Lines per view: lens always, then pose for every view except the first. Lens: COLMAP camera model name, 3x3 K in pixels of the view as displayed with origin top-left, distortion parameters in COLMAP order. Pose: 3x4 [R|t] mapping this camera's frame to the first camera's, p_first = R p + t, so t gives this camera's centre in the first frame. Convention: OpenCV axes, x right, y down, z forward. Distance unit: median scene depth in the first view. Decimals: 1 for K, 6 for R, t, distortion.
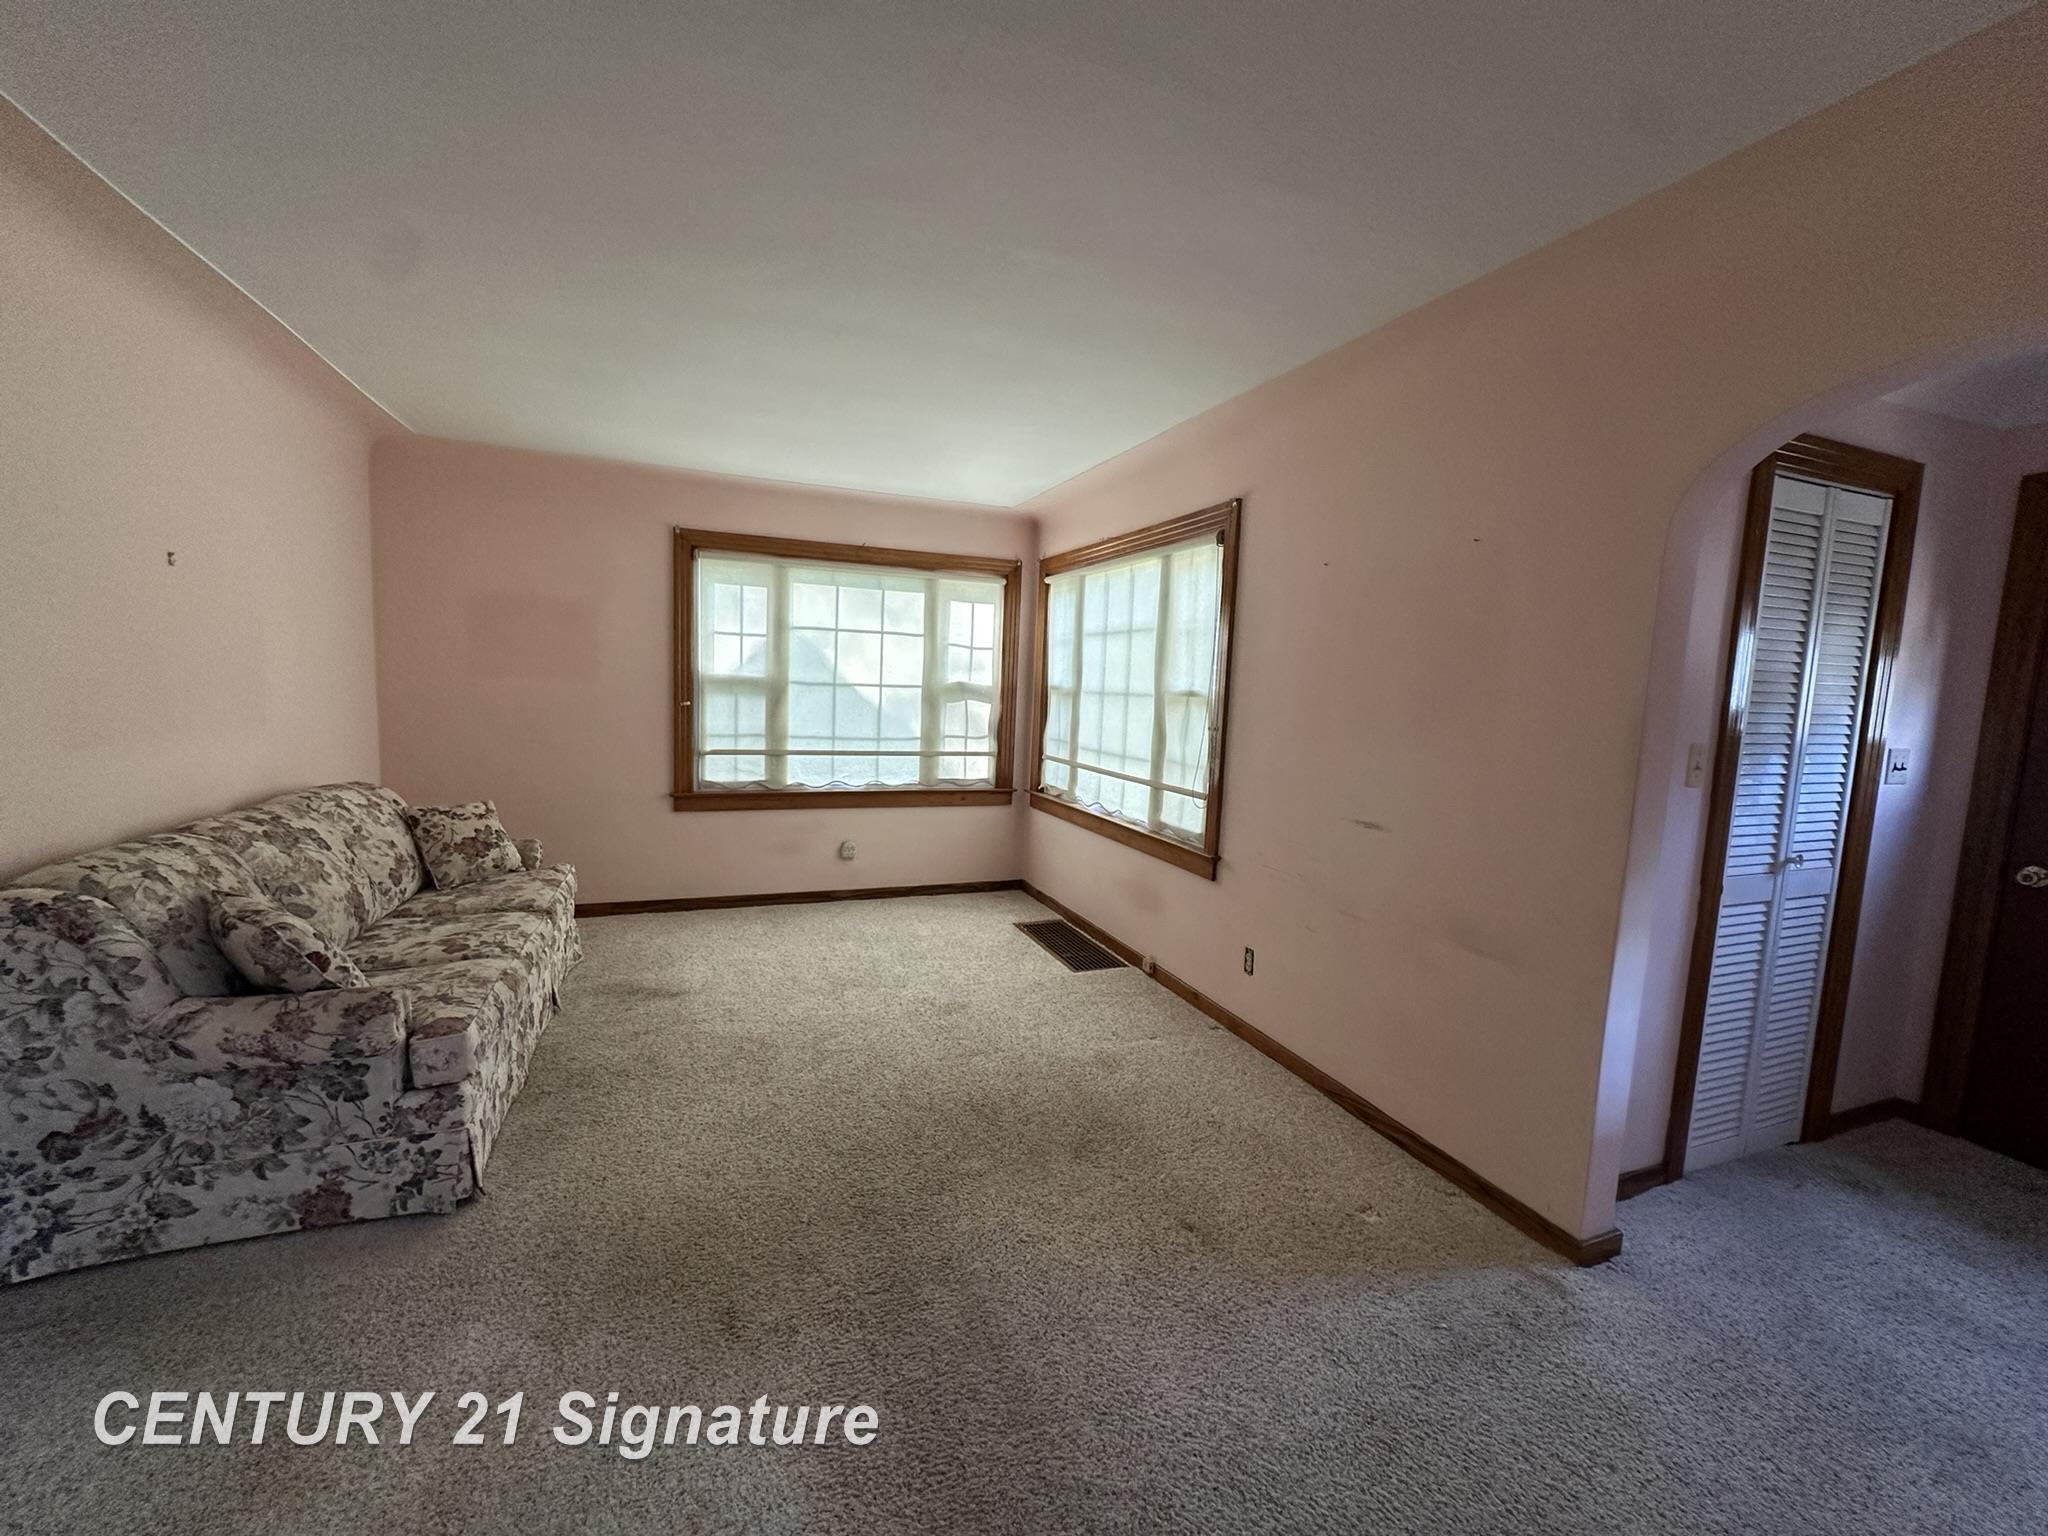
lens RADIAL K [[817.0, 0, 1024.0], [0, 817.0, 768.0], [0, 0, 1]] dist [-0.001311, -0.000071]
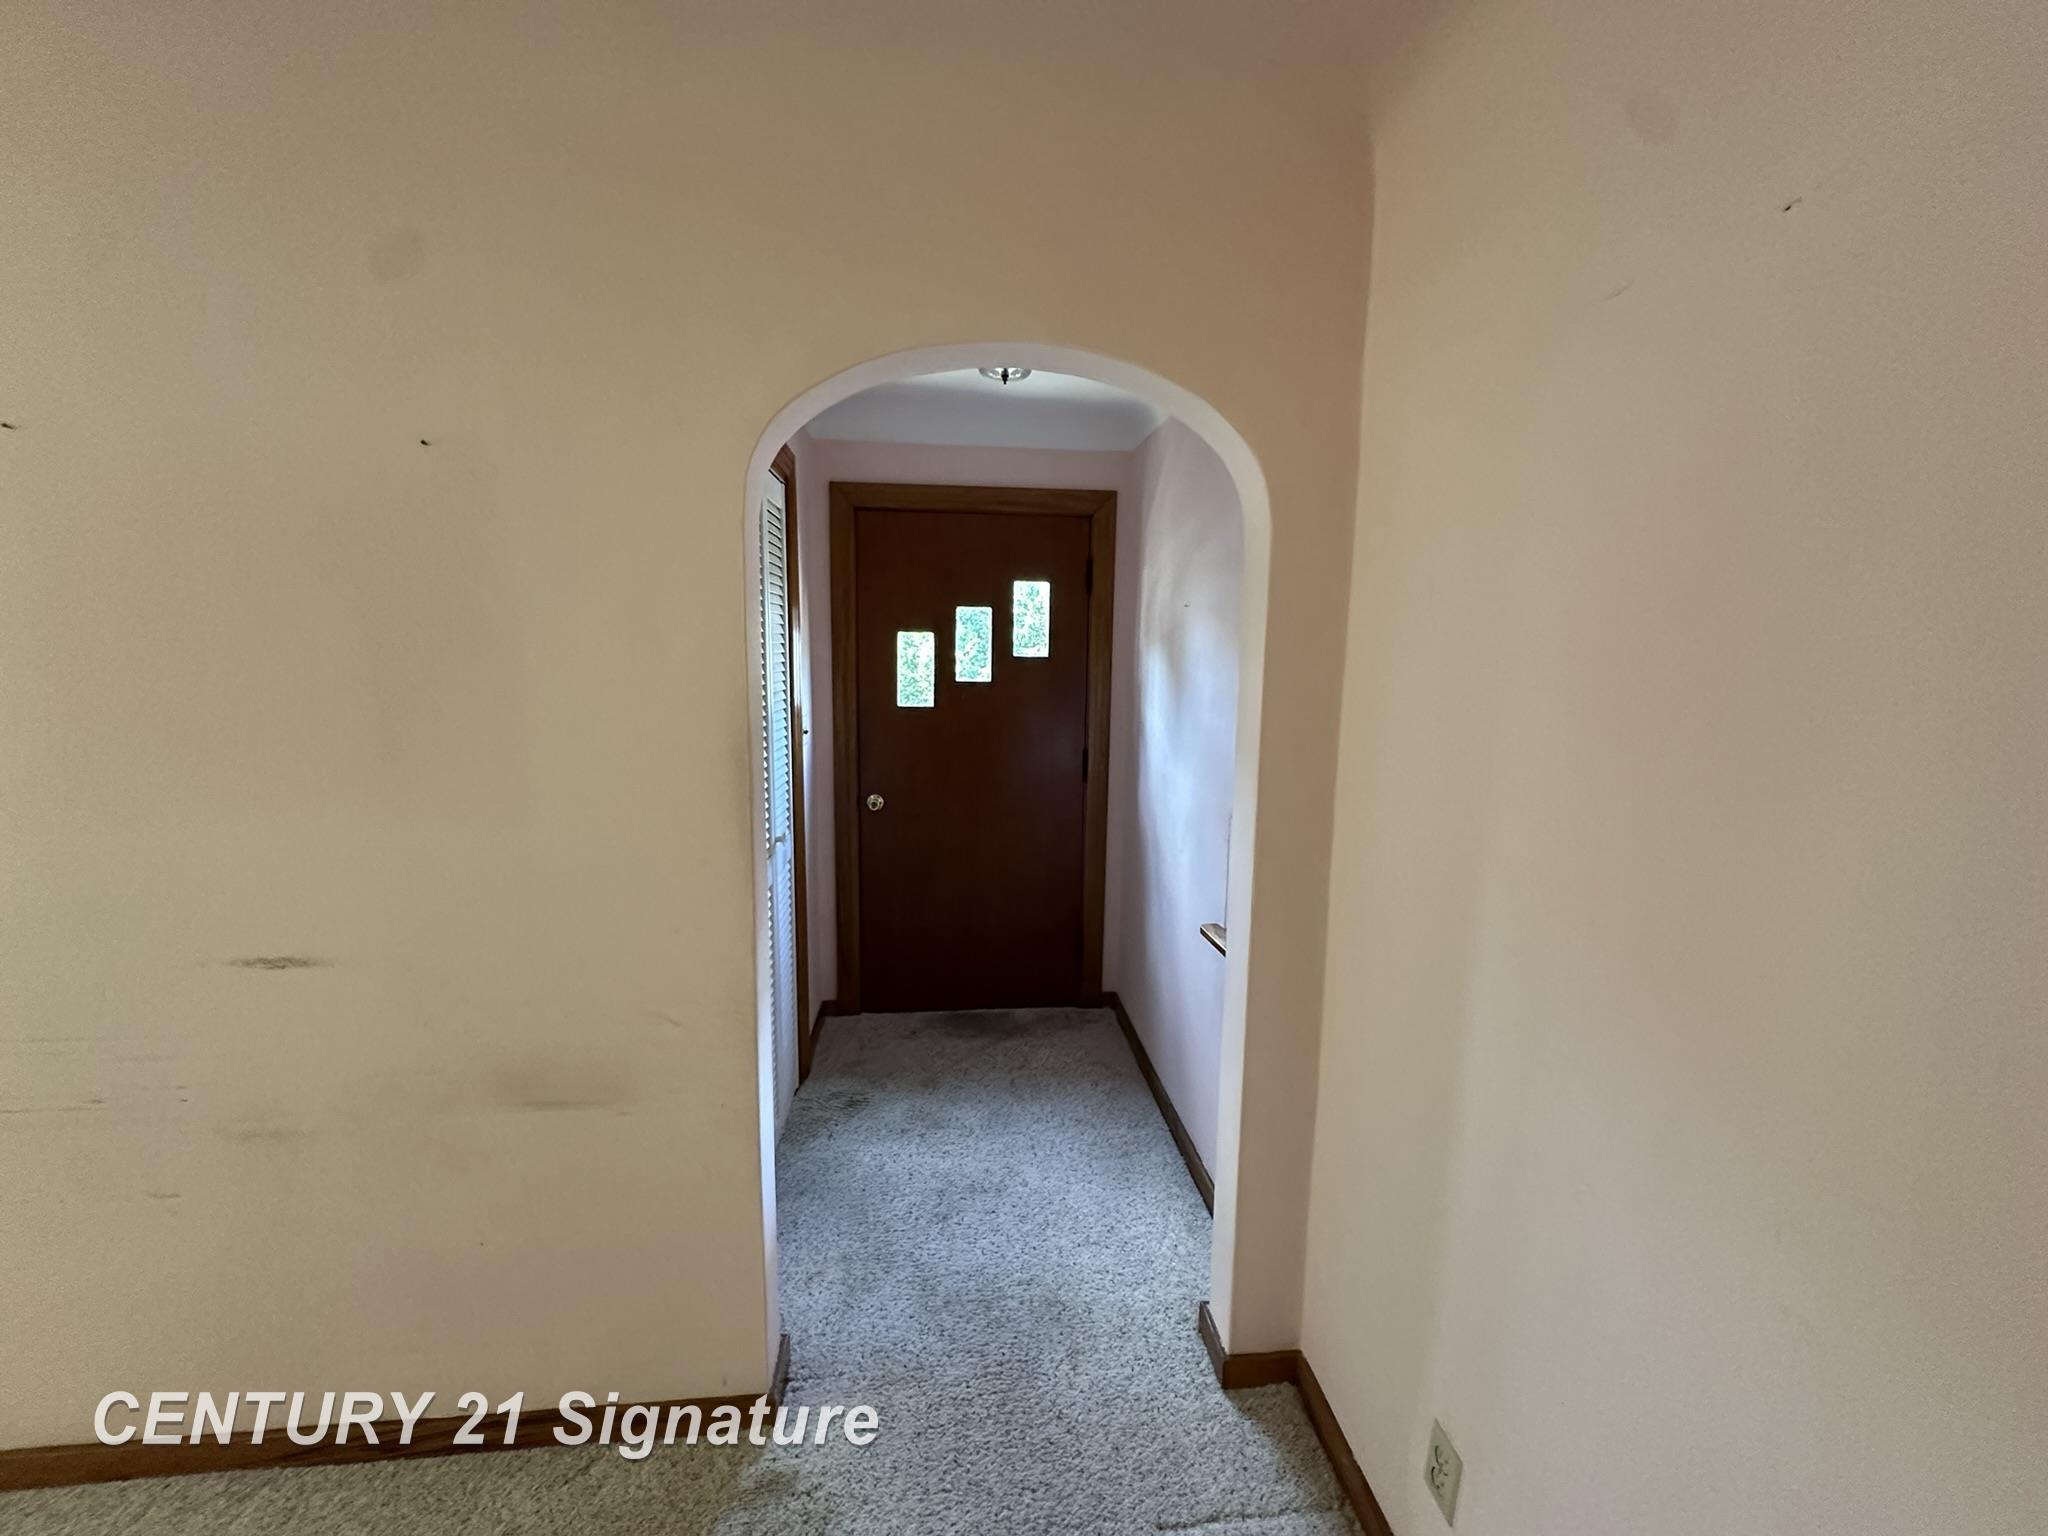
lens RADIAL K [[820.9, 0, 1021.5], [0, 820.9, 769.2], [0, 0, 1]] dist [-0.001060, 0.000344]
pose [[0.285771, -0.165844, 0.943838, 0.087931], [0.099366, 0.984730, 0.142943, -0.079005], [-0.953132, 0.052937, 0.297886, 0.395873]]
